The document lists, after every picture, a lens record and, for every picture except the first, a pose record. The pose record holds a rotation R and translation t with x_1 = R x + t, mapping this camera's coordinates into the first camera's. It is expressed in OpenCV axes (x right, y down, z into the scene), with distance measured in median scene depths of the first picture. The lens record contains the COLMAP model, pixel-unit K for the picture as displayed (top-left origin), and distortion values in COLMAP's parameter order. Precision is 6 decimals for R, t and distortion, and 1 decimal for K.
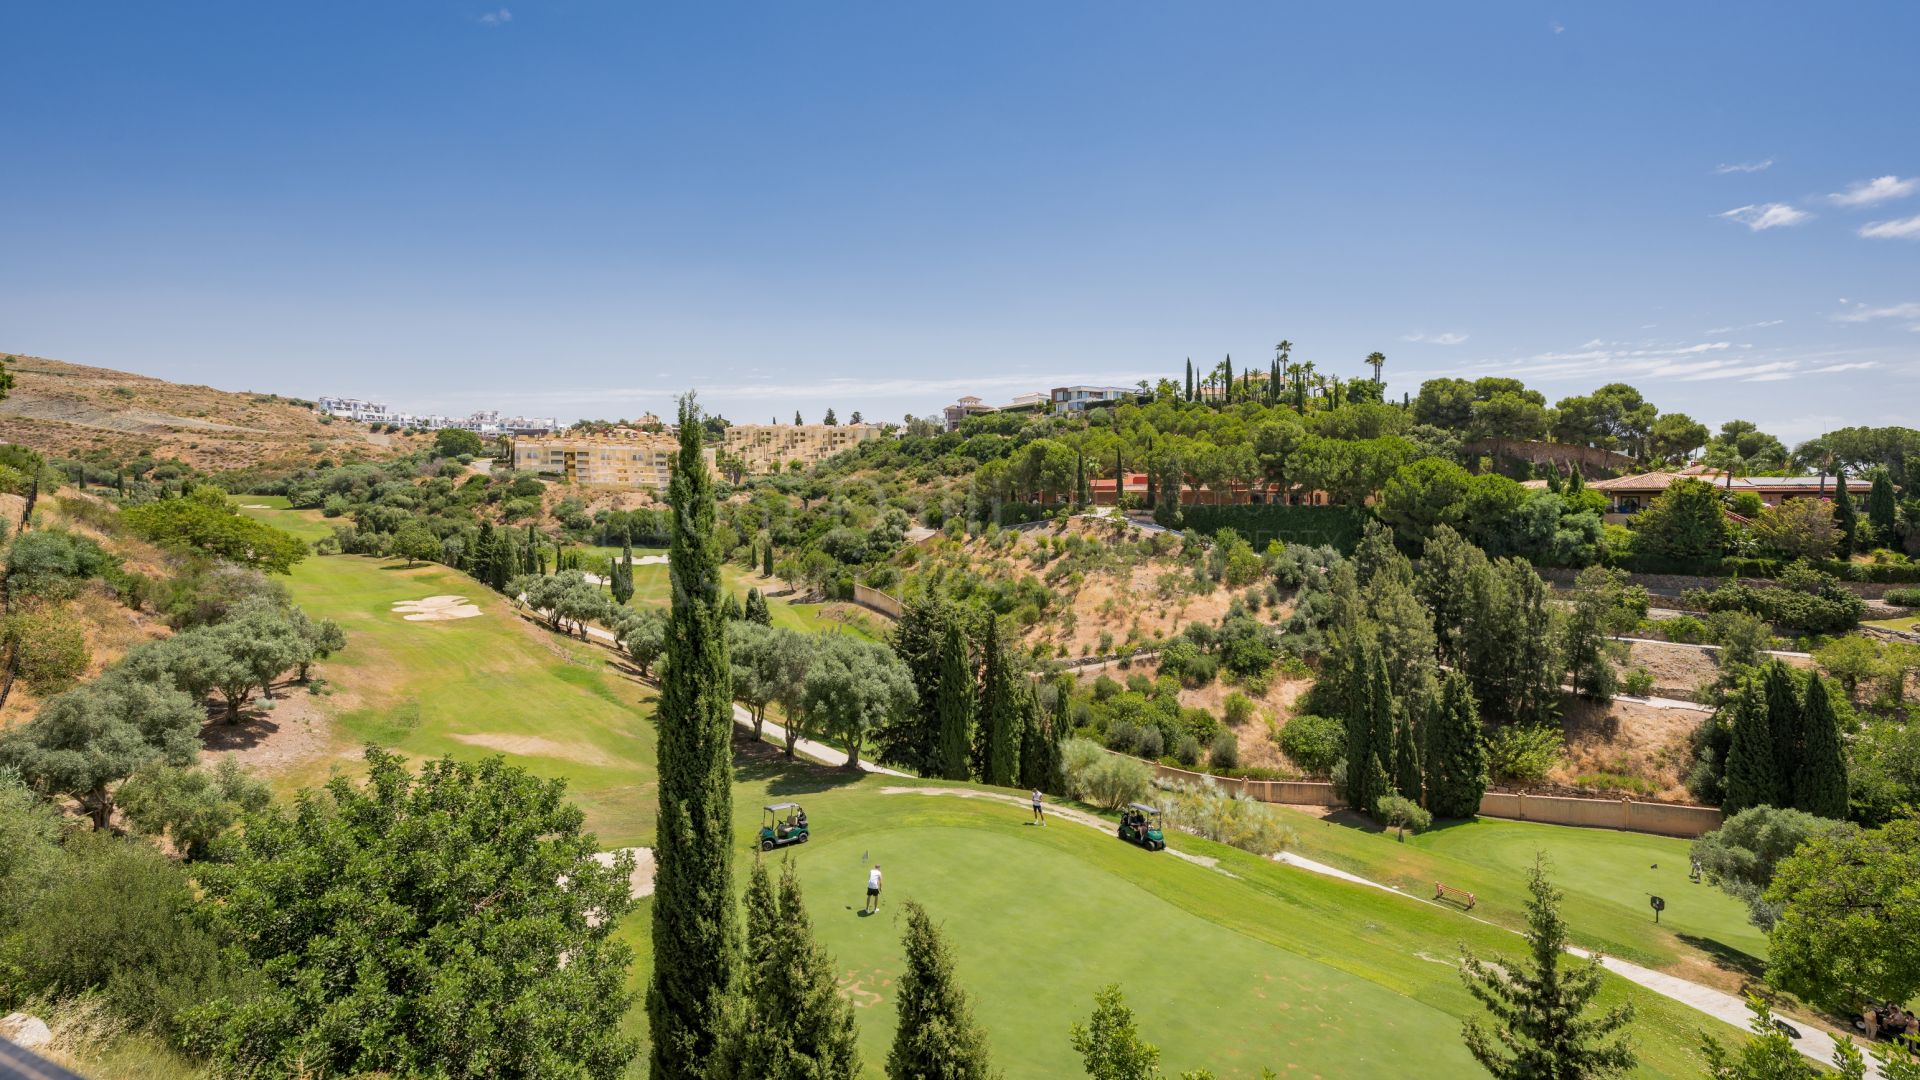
lens RADIAL K [[851.7, 0, 964.5], [0, 851.7, 508.7], [0, 0, 1]] dist [-0.001194, -0.000483]
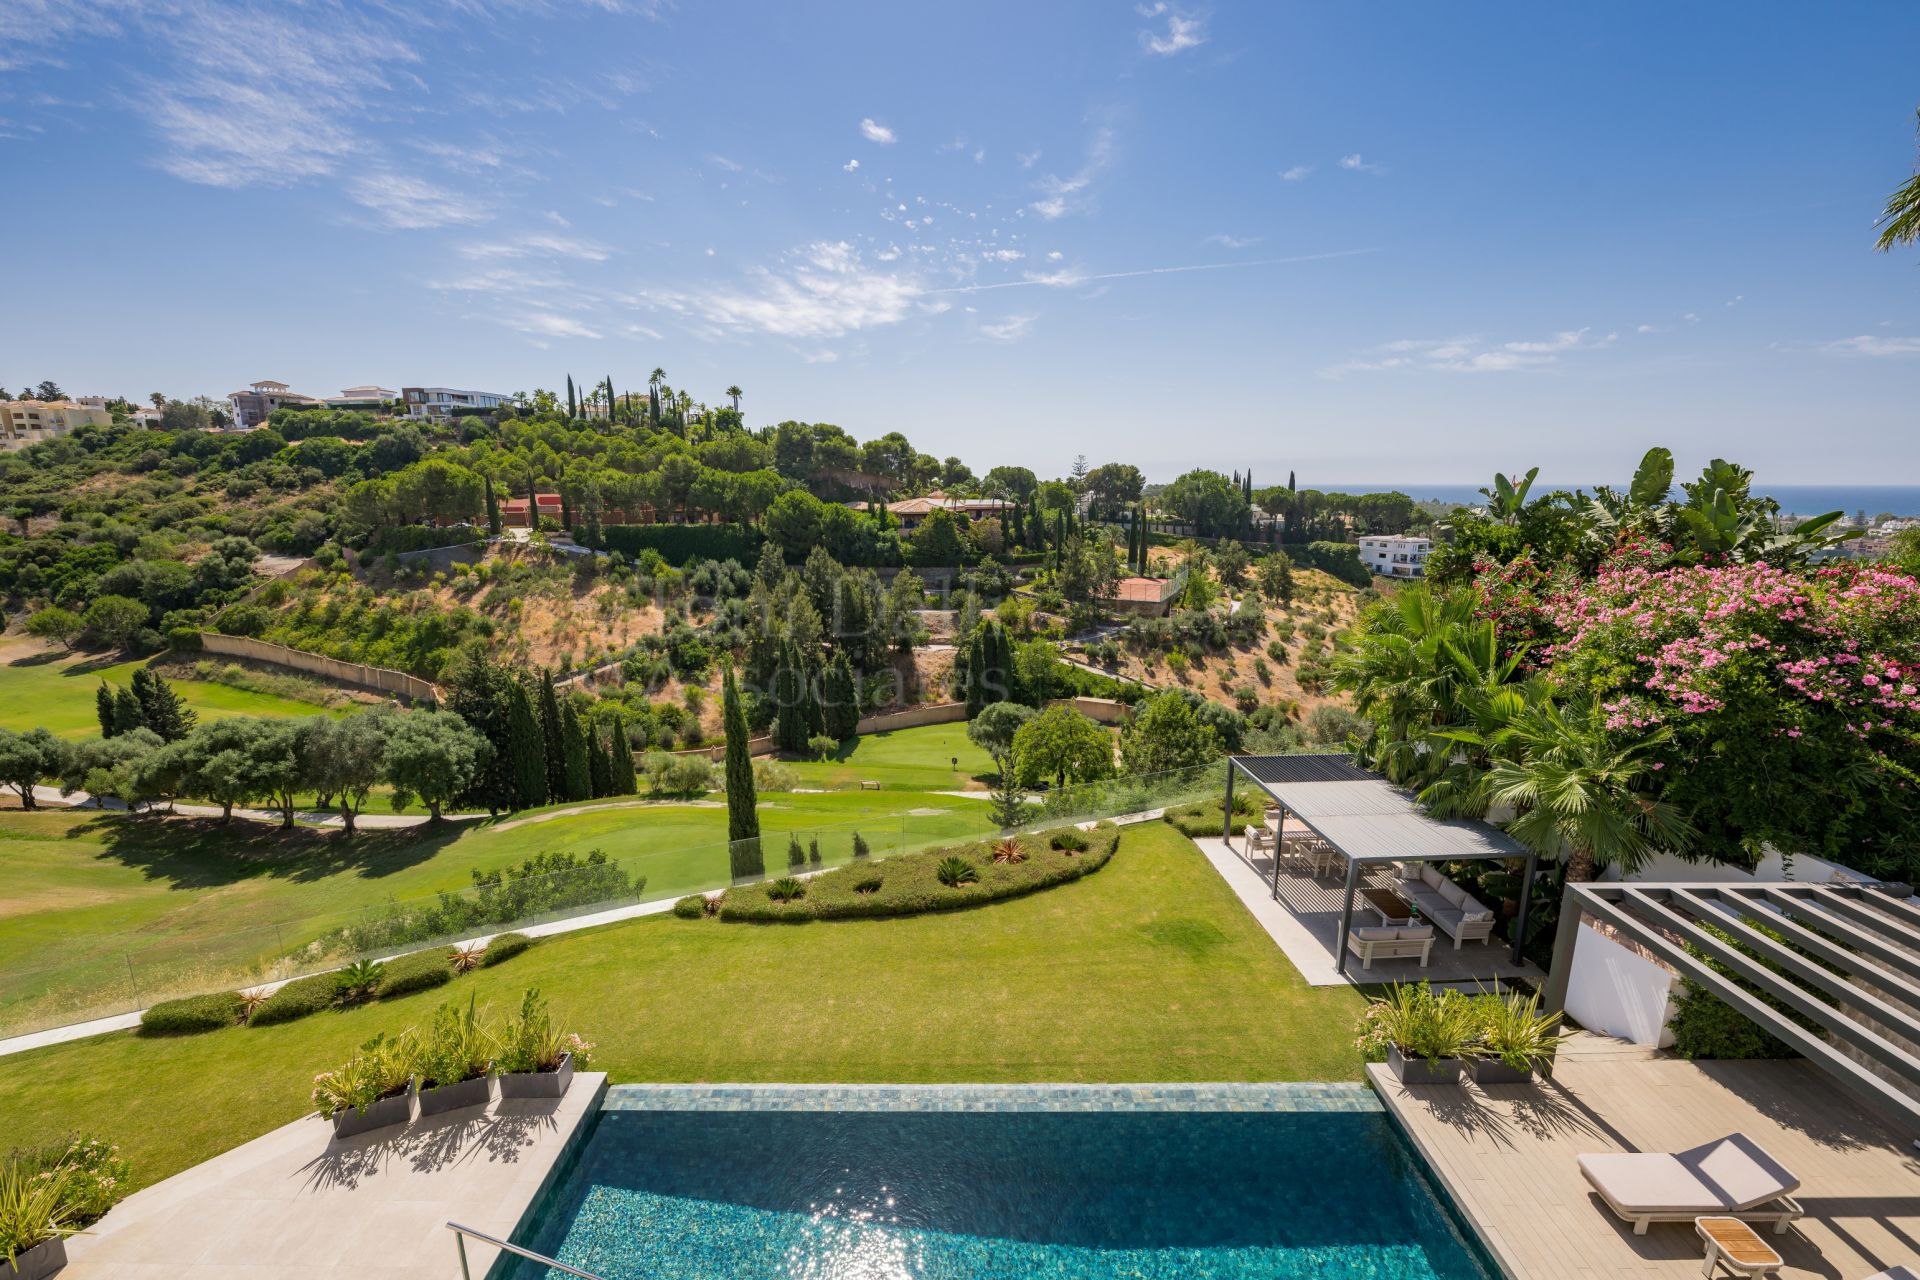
lens RADIAL K [[764.7, 0, 963.1], [0, 764.7, 656.4], [0, 0, 1]] dist [0.007559, -0.000779]
pose [[0.712857, -0.155835, 0.683776, -0.125564], [0.003826, 0.975849, 0.218412, -0.058561], [-0.701299, -0.153080, 0.696237, -0.073291]]
